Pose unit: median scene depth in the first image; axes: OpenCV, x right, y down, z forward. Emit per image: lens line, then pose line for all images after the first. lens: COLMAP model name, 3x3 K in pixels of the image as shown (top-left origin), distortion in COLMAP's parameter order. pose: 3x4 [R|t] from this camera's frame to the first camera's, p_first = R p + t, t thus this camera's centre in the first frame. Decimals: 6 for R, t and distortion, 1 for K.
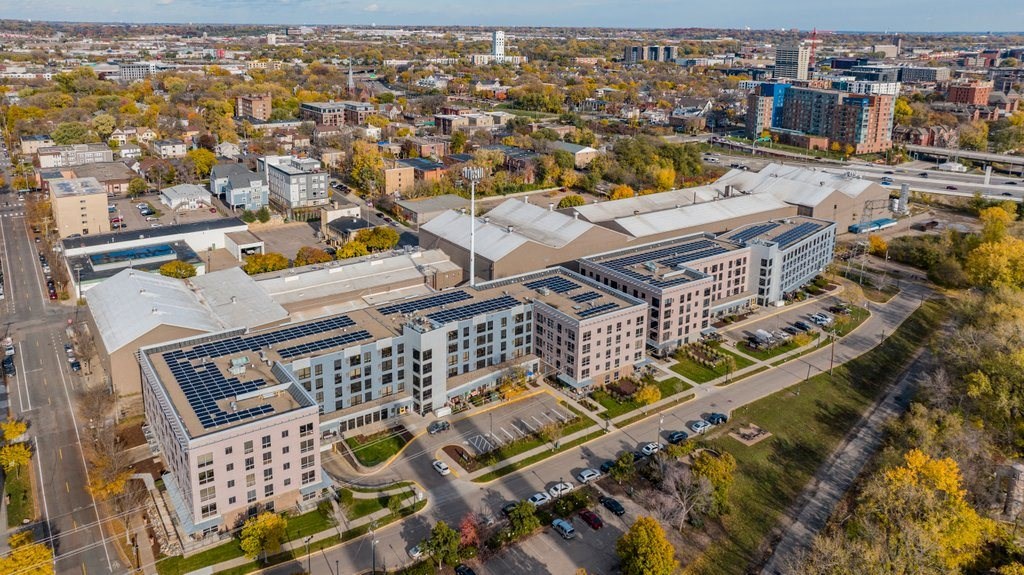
lens RADIAL K [[691.6, 0, 512.0], [0, 691.6, 287.5], [0, 0, 1]] dist [-0.021890, 0.000288]
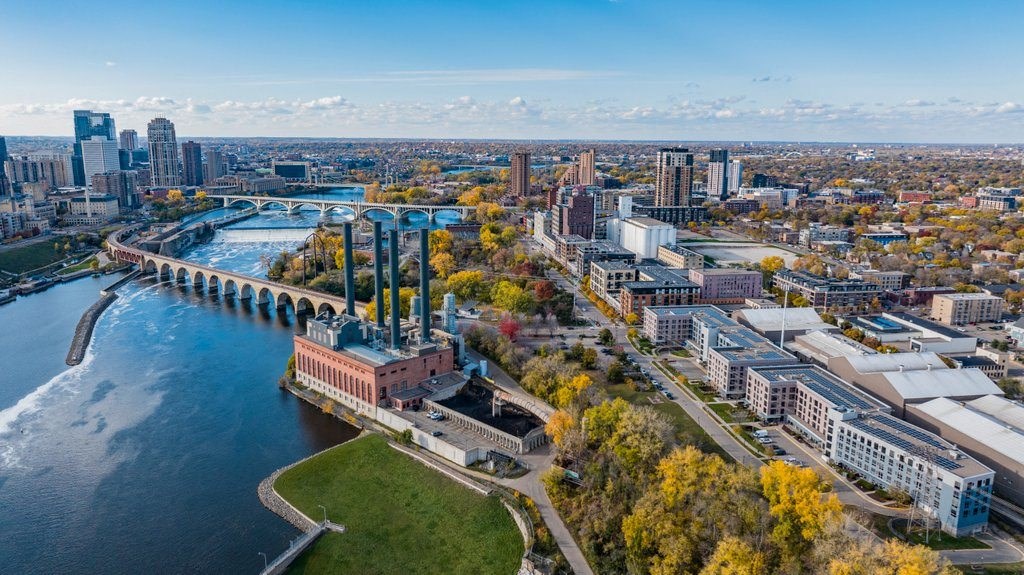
lens RADIAL K [[691.6, 0, 512.0], [0, 691.6, 287.5], [0, 0, 1]] dist [-0.021890, 0.000288]
pose [[-0.472161, 0.150838, -0.868511, 1.675159], [-0.316685, 0.890452, 0.326812, -0.468047], [0.822663, 0.429353, -0.372668, 0.900388]]
